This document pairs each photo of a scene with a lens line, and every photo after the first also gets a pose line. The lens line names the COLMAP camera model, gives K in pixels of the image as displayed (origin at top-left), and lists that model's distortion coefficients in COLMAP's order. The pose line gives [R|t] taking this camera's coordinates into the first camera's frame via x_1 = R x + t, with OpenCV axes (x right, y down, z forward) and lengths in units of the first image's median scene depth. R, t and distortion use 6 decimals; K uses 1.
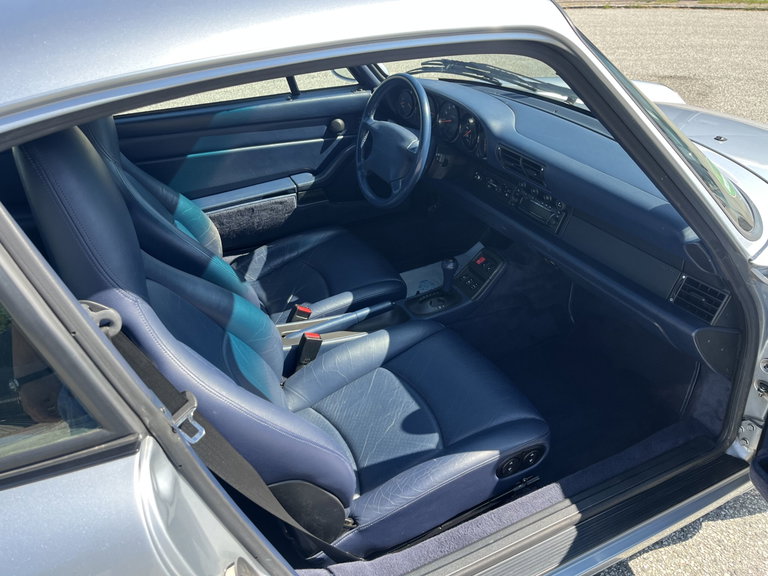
lens RADIAL K [[582.9, 0, 378.5], [0, 582.9, 298.5], [0, 0, 1]] dist [0.054243, -0.081533]
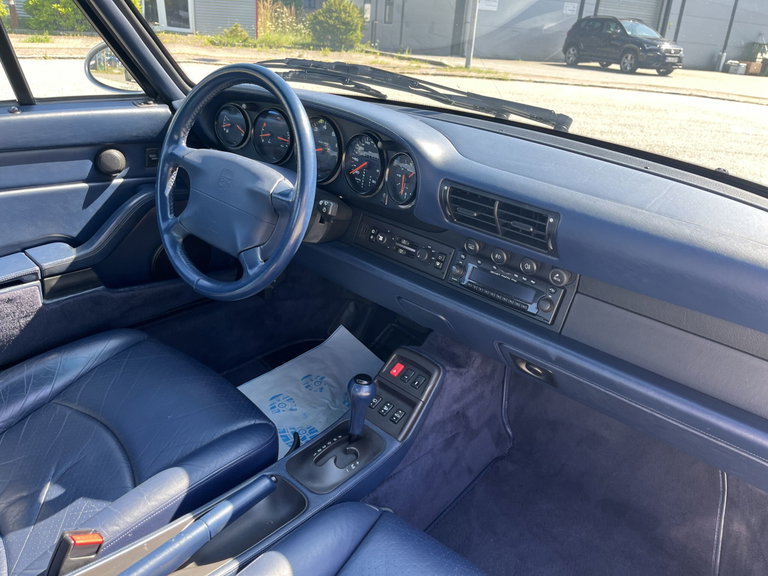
lens RADIAL K [[582.9, 0, 381.5], [0, 582.9, 298.8], [0, 0, 1]] dist [0.054243, -0.081533]
pose [[0.918388, -0.086922, 0.386015, -0.074512], [0.123022, 0.989948, -0.069775, -0.103272], [-0.376070, 0.111568, 0.919850, 0.453573]]
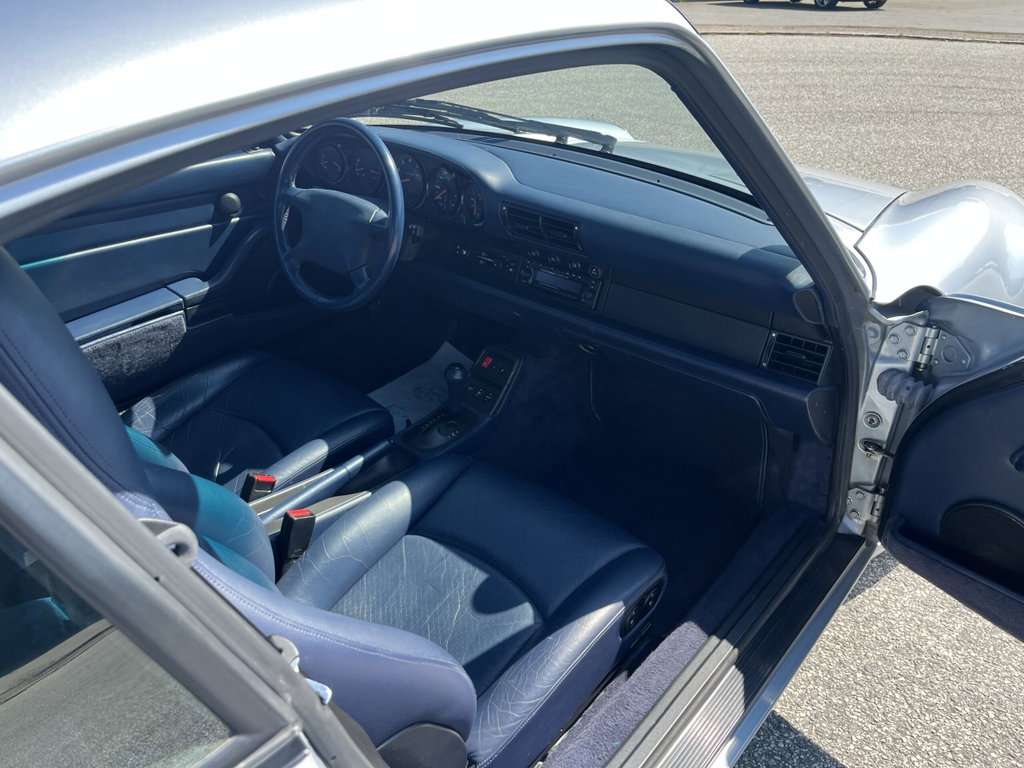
lens RADIAL K [[777.2, 0, 509.9], [0, 777.2, 401.0], [0, 0, 1]] dist [0.054243, -0.081533]
pose [[0.915166, -0.182947, 0.359169, -0.169323], [0.194720, 0.980853, 0.003462, -0.015179], [-0.352925, 0.066769, 0.933266, 0.076351]]
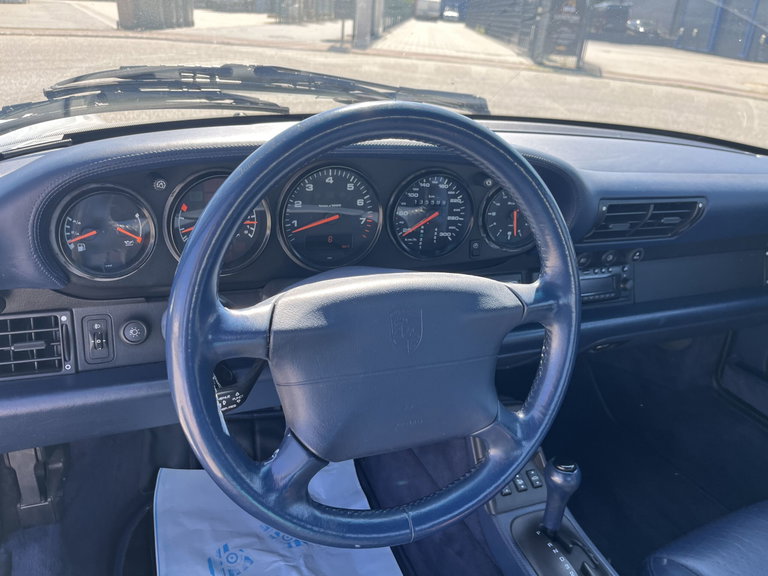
lens RADIAL K [[582.9, 0, 385.9], [0, 582.9, 291.9], [0, 0, 1]] dist [0.054243, -0.081533]
pose [[0.033837, -0.406120, 0.913193, -0.250416], [0.447651, 0.823094, 0.349464, -0.404380], [-0.893568, 0.396967, 0.209651, 0.971692]]
